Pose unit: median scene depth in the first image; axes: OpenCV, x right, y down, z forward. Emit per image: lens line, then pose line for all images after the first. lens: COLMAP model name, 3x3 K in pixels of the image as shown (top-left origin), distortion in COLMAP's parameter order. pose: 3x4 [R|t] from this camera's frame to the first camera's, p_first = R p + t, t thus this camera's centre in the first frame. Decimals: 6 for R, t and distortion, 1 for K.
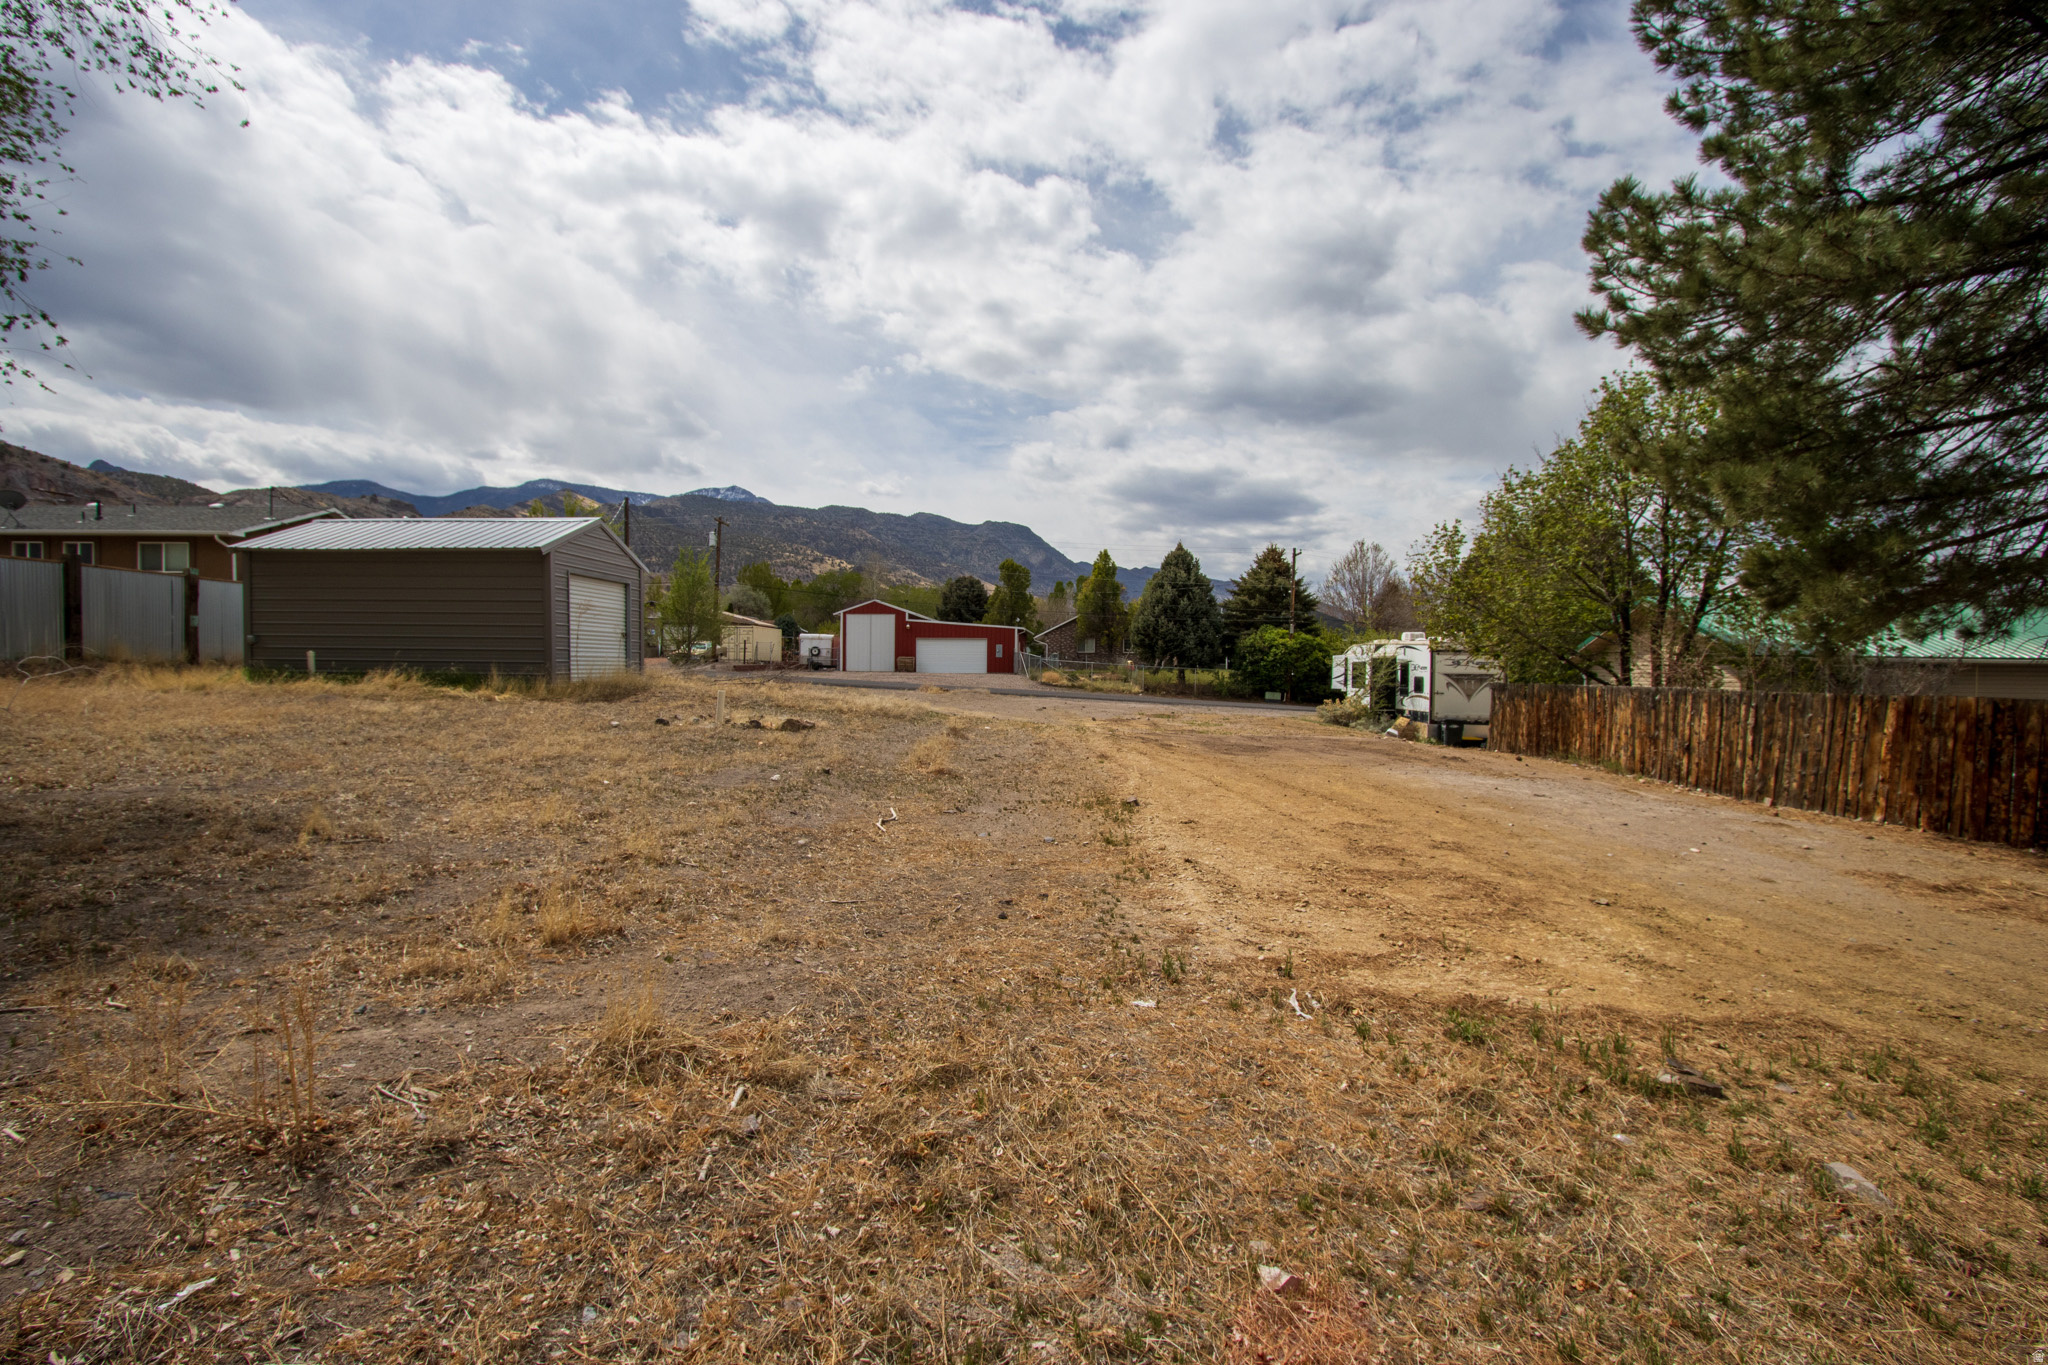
lens RADIAL K [[972.4, 0, 1024.0], [0, 972.4, 682.5], [0, 0, 1]] dist [-0.000374, 0.000166]
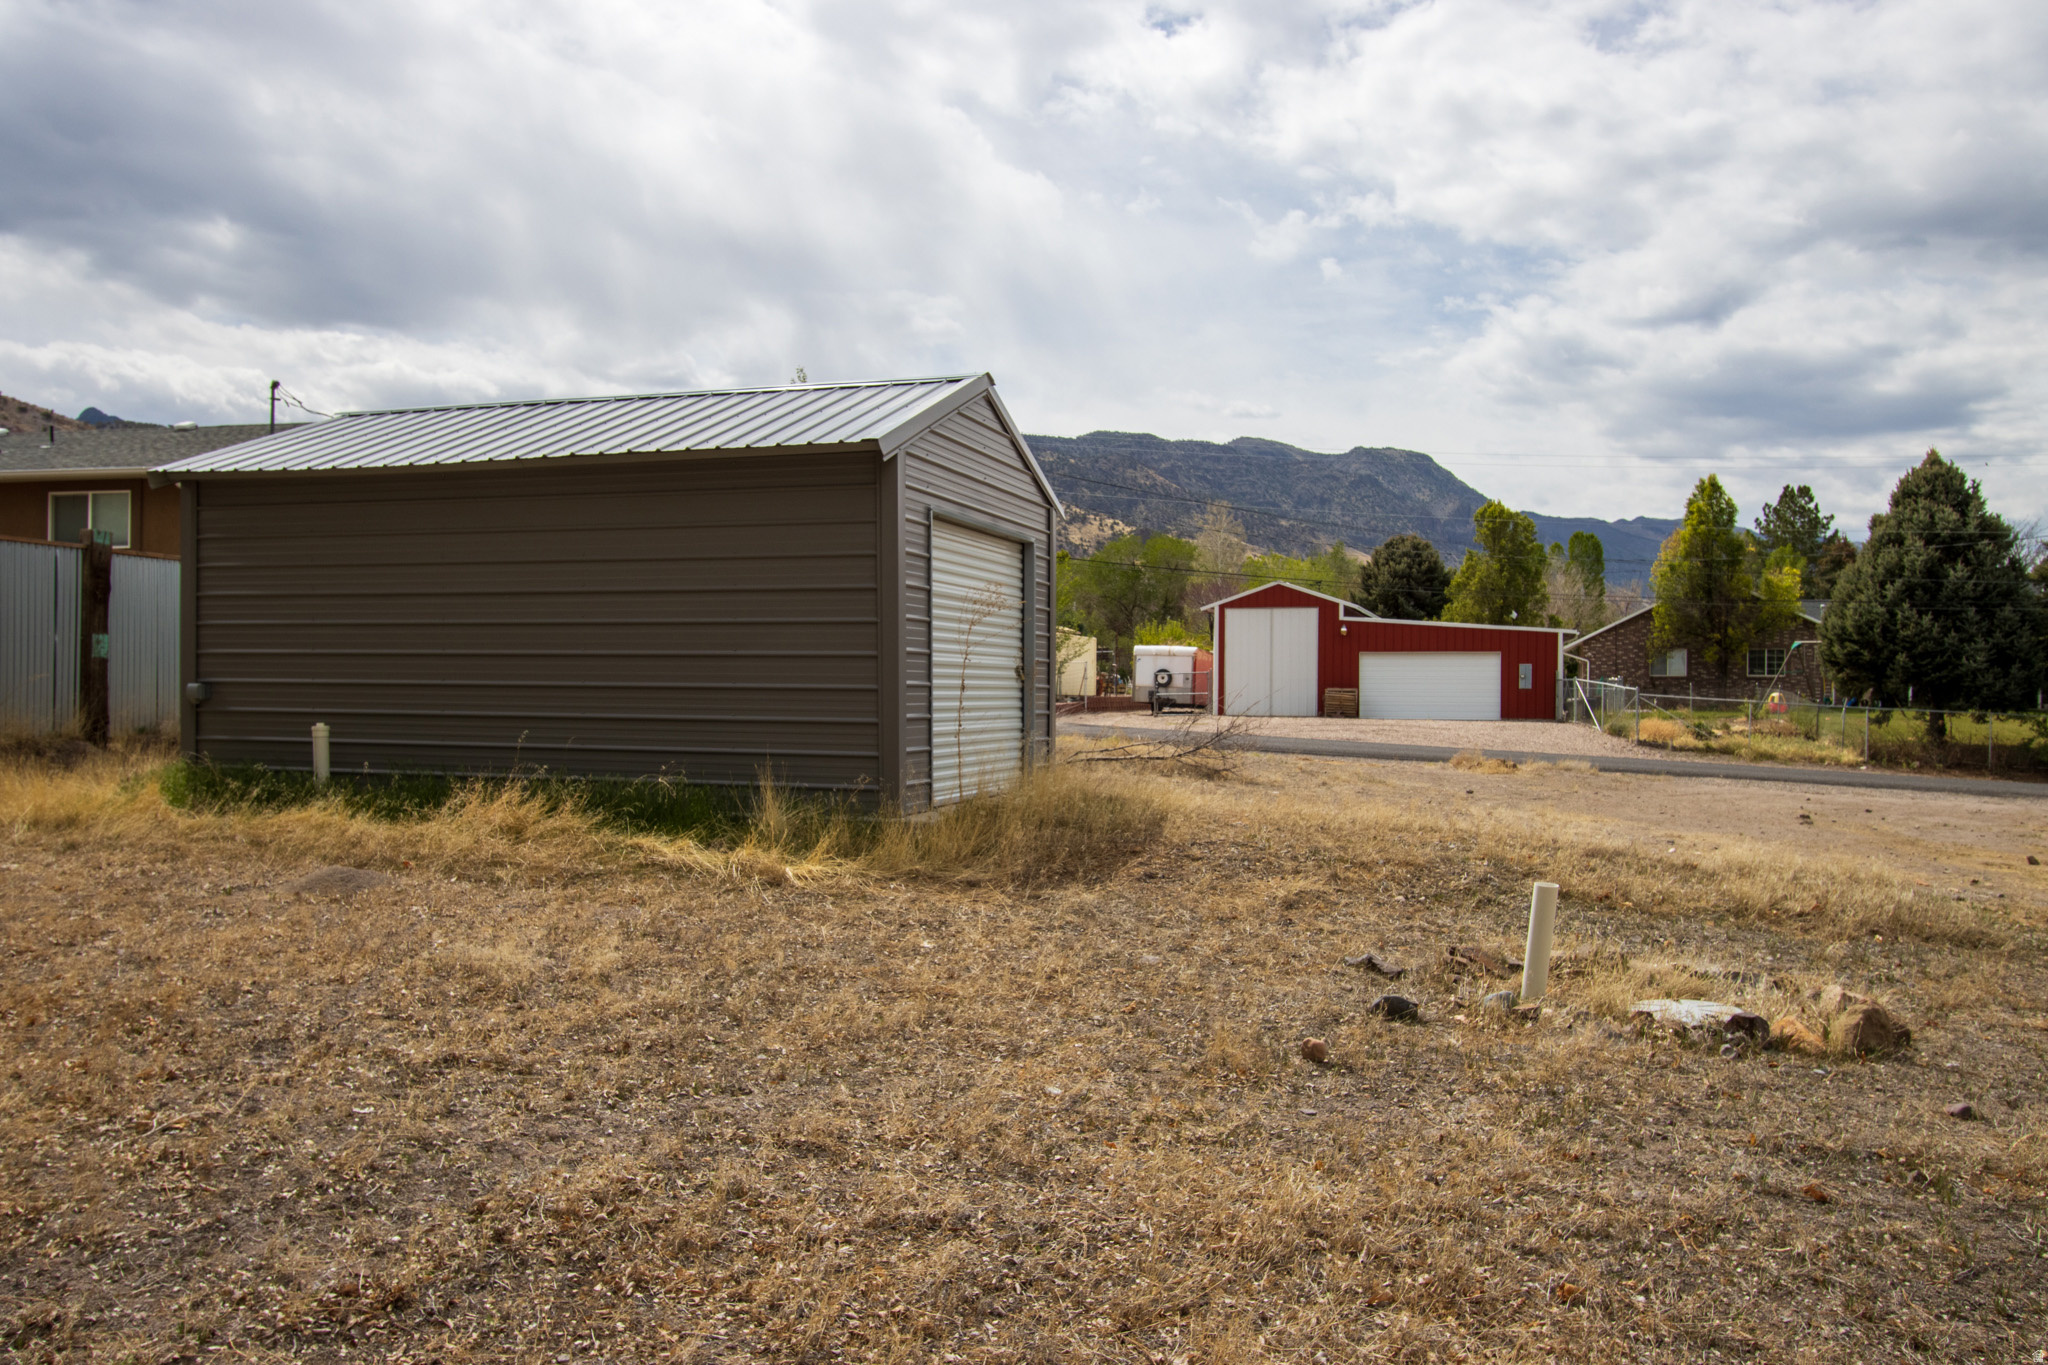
lens RADIAL K [[1556.2, 0, 1024.0], [0, 1556.2, 682.5], [0, 0, 1]] dist [0.026280, 0.003376]
pose [[0.974351, -0.003446, -0.225008, -0.103671], [-0.001306, 0.999779, -0.020967, -0.012141], [0.225030, 0.020724, 0.974131, 0.147963]]
